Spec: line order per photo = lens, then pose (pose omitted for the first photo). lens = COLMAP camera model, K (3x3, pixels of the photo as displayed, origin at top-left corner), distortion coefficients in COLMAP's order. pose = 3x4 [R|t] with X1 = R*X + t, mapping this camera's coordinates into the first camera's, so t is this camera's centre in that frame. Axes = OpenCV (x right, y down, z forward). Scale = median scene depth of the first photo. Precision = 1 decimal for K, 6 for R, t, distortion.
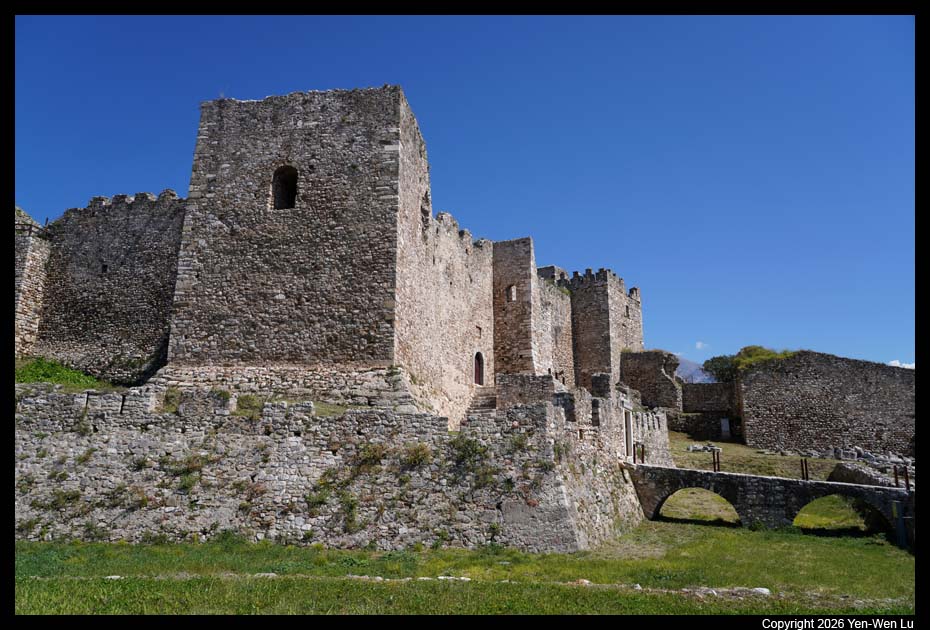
lens RADIAL K [[602.5, 0, 460.0], [0, 602.5, 316.7], [0, 0, 1]] dist [-0.008253, -0.001073]
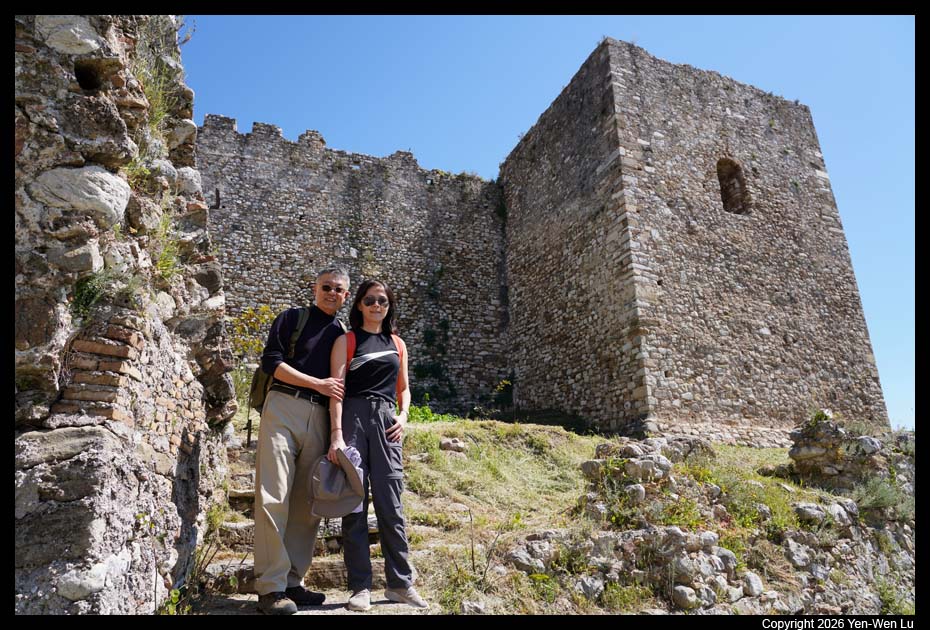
lens RADIAL K [[602.5, 0, 464.8], [0, 602.5, 316.2], [0, 0, 1]] dist [-0.008253, -0.001073]
pose [[0.848537, 0.142858, 0.509487, -0.972243], [-0.093988, 0.988246, -0.120564, 0.070210], [-0.520722, 0.054417, 0.851990, 0.563602]]
